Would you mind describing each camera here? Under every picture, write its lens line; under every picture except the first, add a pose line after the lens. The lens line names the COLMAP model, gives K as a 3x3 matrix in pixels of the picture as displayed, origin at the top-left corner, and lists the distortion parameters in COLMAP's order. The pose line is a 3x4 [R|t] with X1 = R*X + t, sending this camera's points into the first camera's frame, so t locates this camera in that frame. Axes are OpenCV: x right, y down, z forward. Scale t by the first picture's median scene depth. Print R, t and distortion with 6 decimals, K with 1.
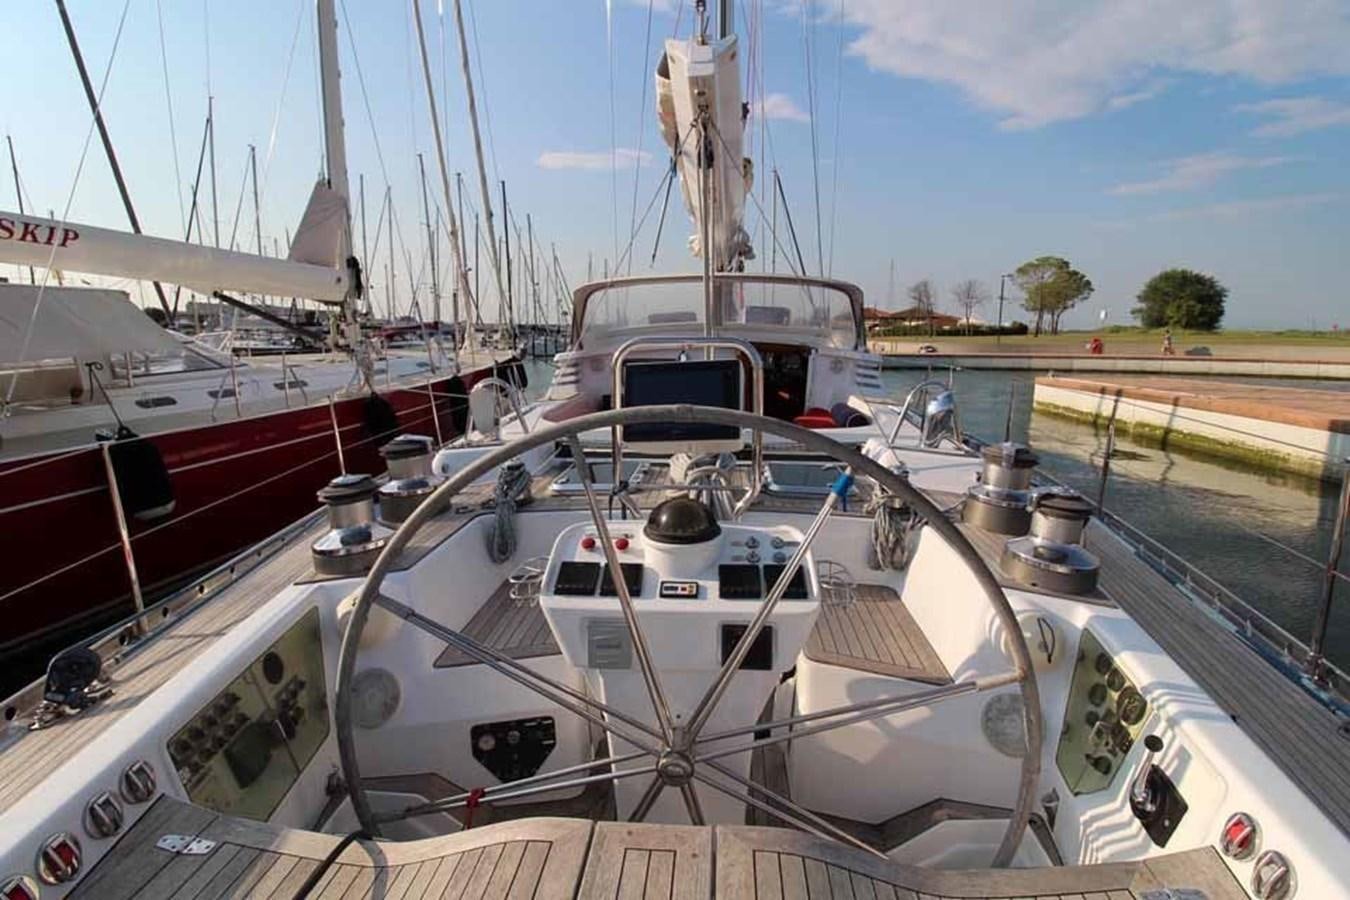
lens RADIAL K [[676.0, 0, 701.4], [0, 676.0, 475.1], [0, 0, 1]] dist [-0.010343, -0.003576]
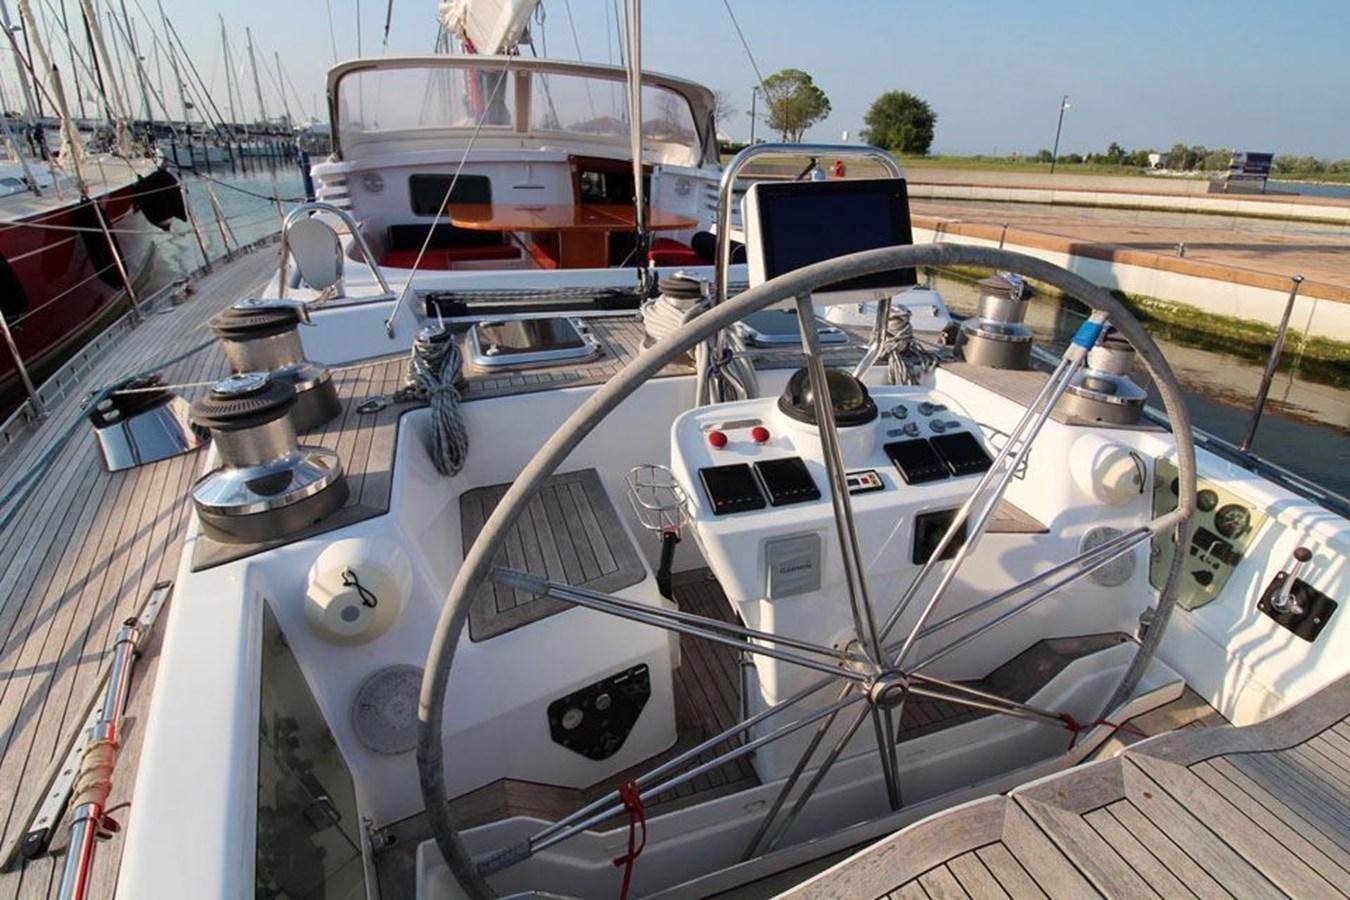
lens RADIAL K [[712.0, 0, 734.4], [0, 712.0, 456.7], [0, 0, 1]] dist [-0.002726, -0.004634]
pose [[0.902682, -0.143944, 0.405518, -0.221534], [0.059524, 0.975101, 0.213624, -0.021505], [-0.426171, -0.168697, 0.888774, 0.140415]]
